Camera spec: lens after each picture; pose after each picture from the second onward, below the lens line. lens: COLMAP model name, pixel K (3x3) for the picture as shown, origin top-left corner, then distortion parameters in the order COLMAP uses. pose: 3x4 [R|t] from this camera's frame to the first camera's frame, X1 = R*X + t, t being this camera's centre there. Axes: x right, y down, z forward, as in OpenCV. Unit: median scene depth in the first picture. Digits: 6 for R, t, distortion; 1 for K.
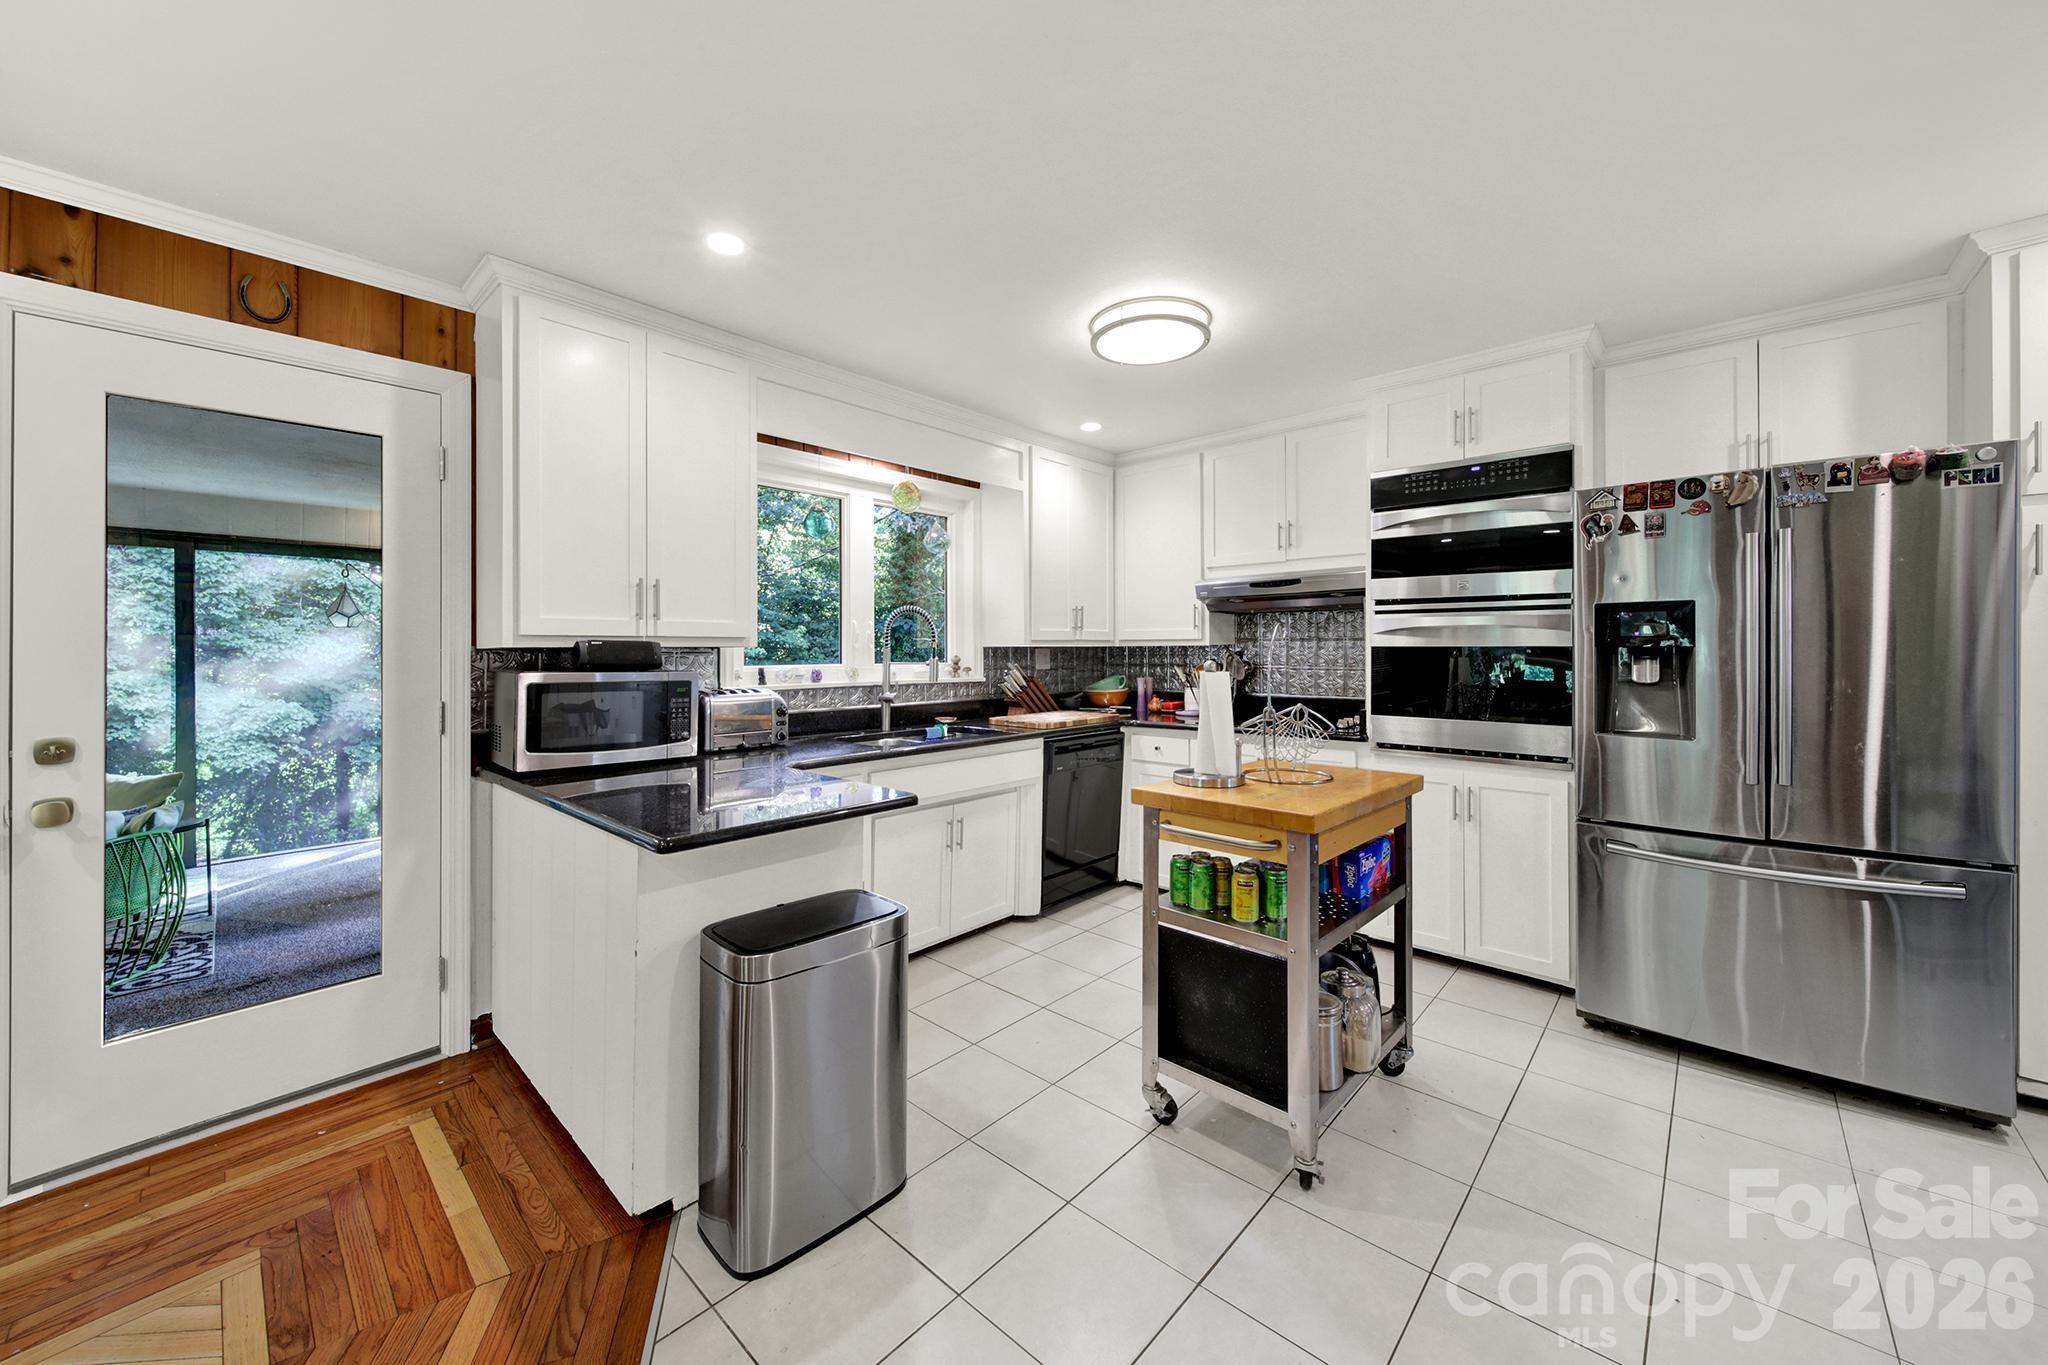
lens RADIAL K [[746.5, 0, 1050.1], [0, 746.5, 654.2], [0, 0, 1]] dist [-0.001340, -0.000010]
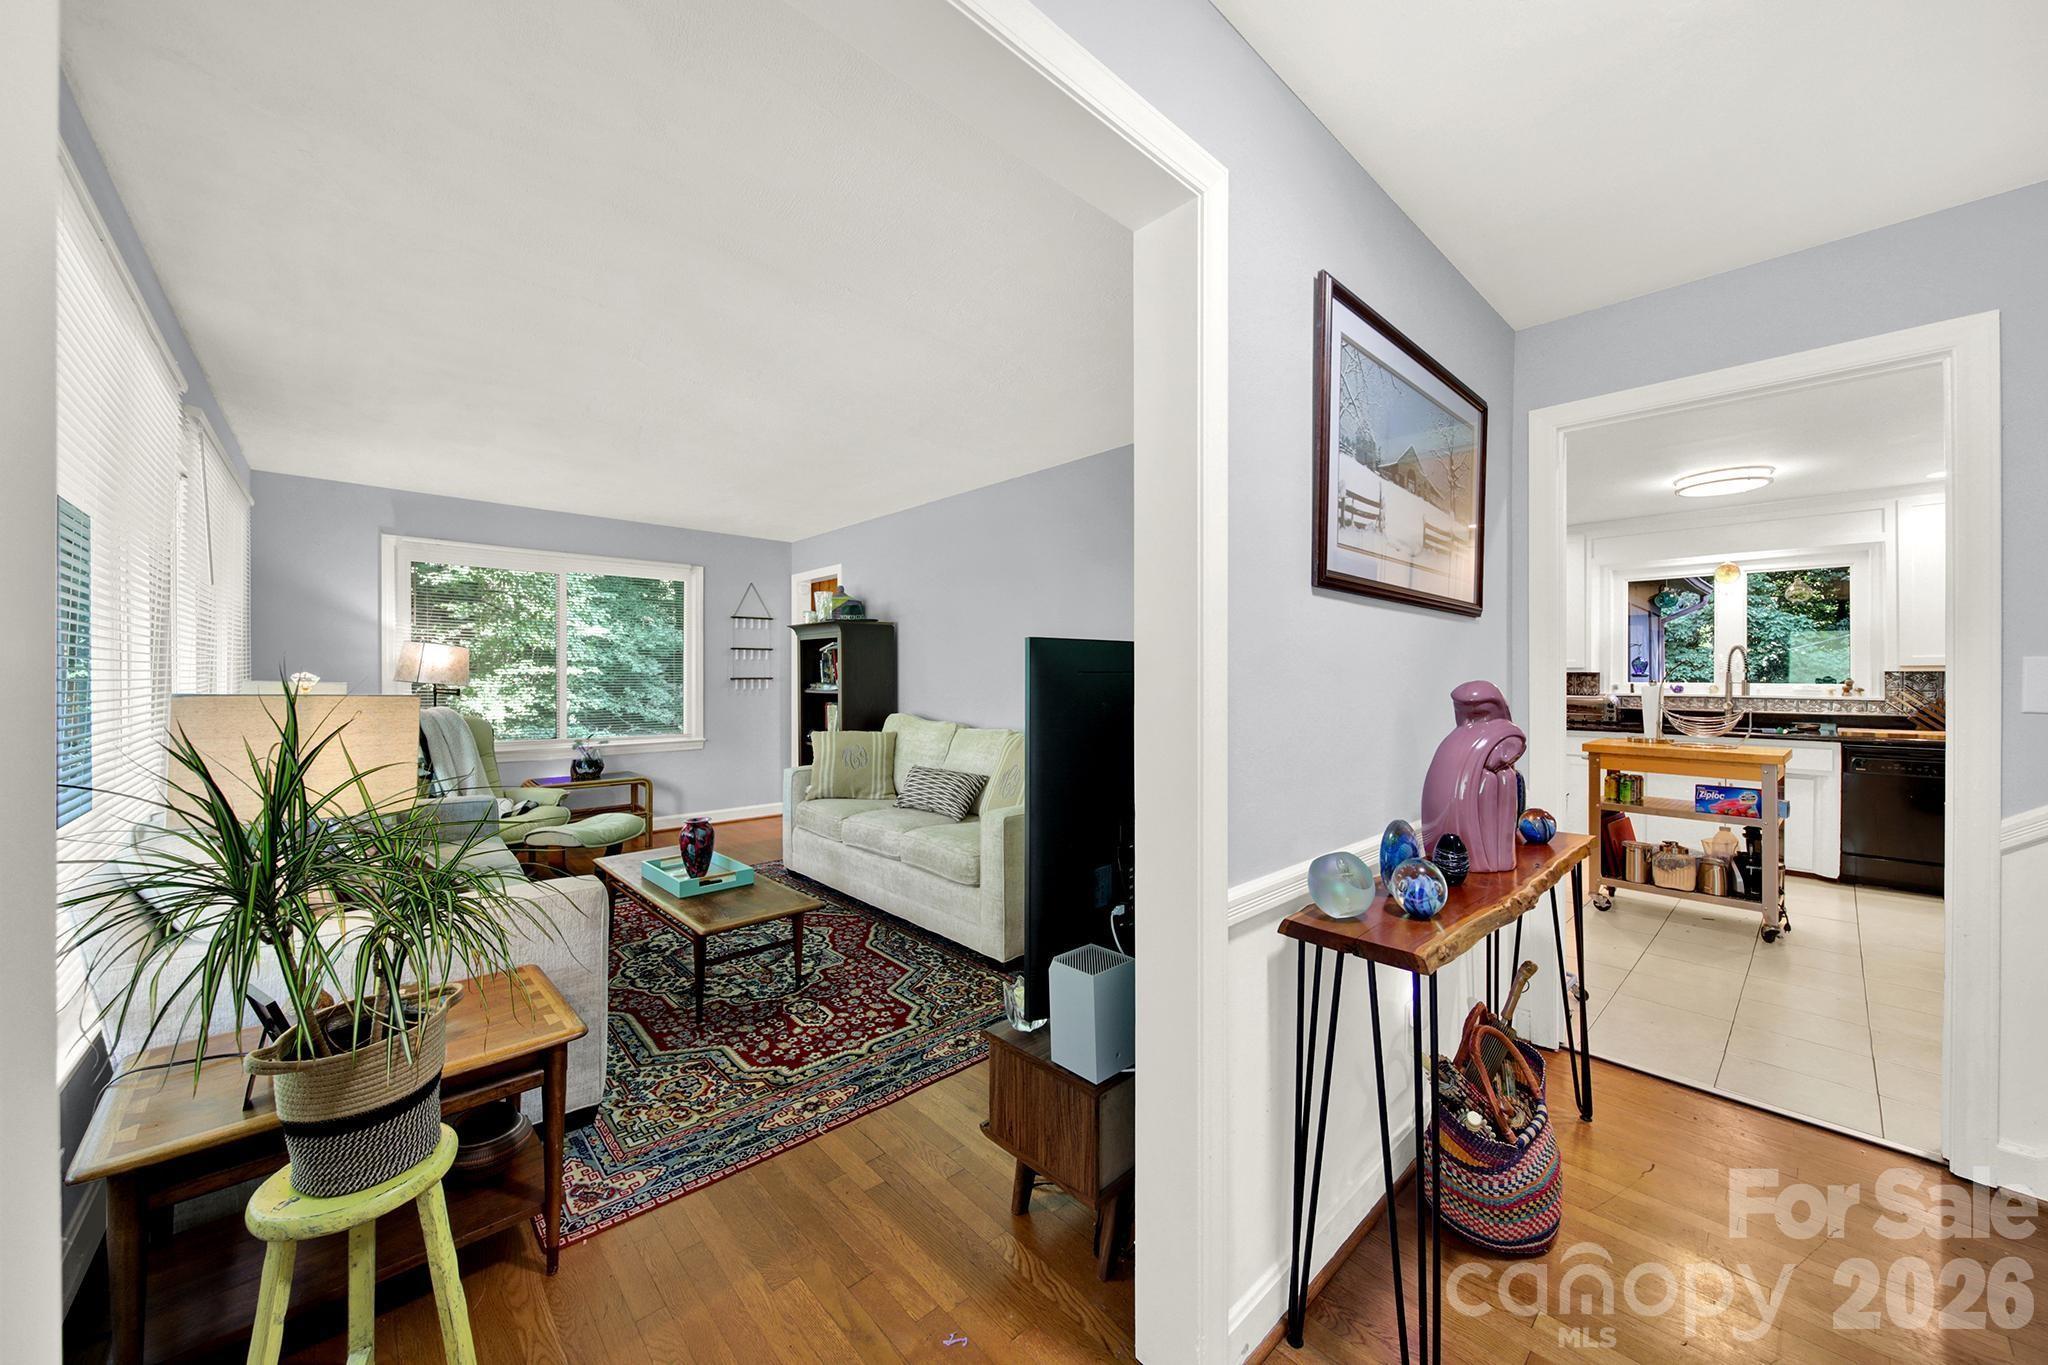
lens RADIAL K [[746.5, 0, 1024.8], [0, 746.5, 677.6], [0, 0, 1]] dist [-0.001340, -0.000010]
pose [[-0.091924, 0.007474, -0.995738, 1.789575], [-0.007478, 0.999938, 0.008196, 0.000560], [0.995738, 0.008199, -0.091862, -0.359011]]
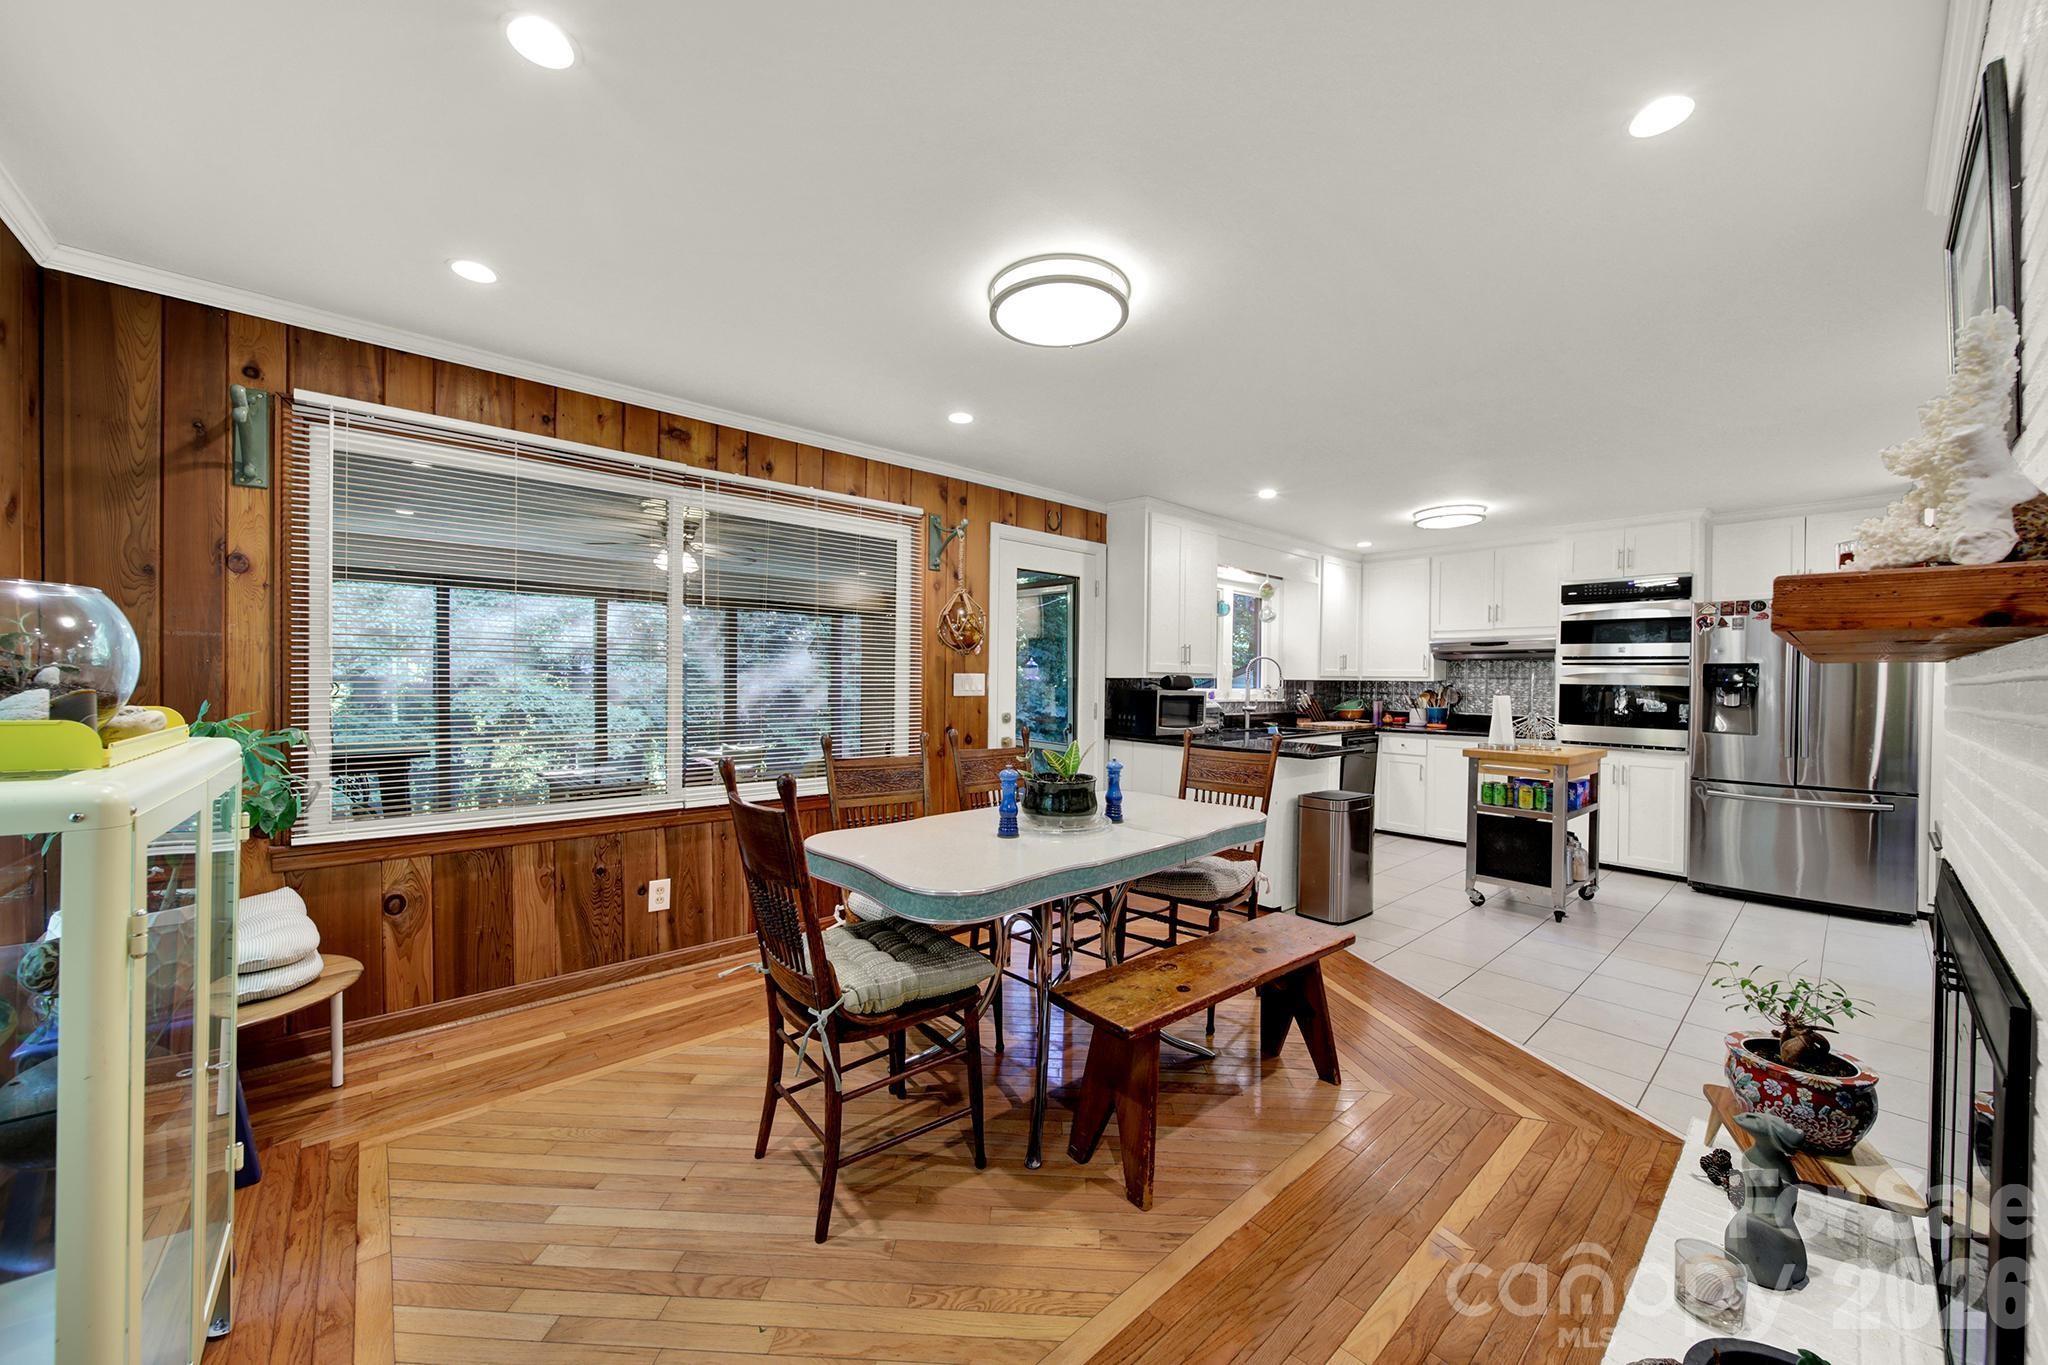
lens RADIAL K [[746.5, 0, 1022.6], [0, 746.5, 683.6], [0, 0, 1]] dist [-0.001340, -0.000010]
pose [[0.993242, 0.017546, -0.114725, -0.679701], [-0.017506, 0.999846, 0.001354, 0.009162], [0.114731, 0.000663, 0.993396, -0.954399]]
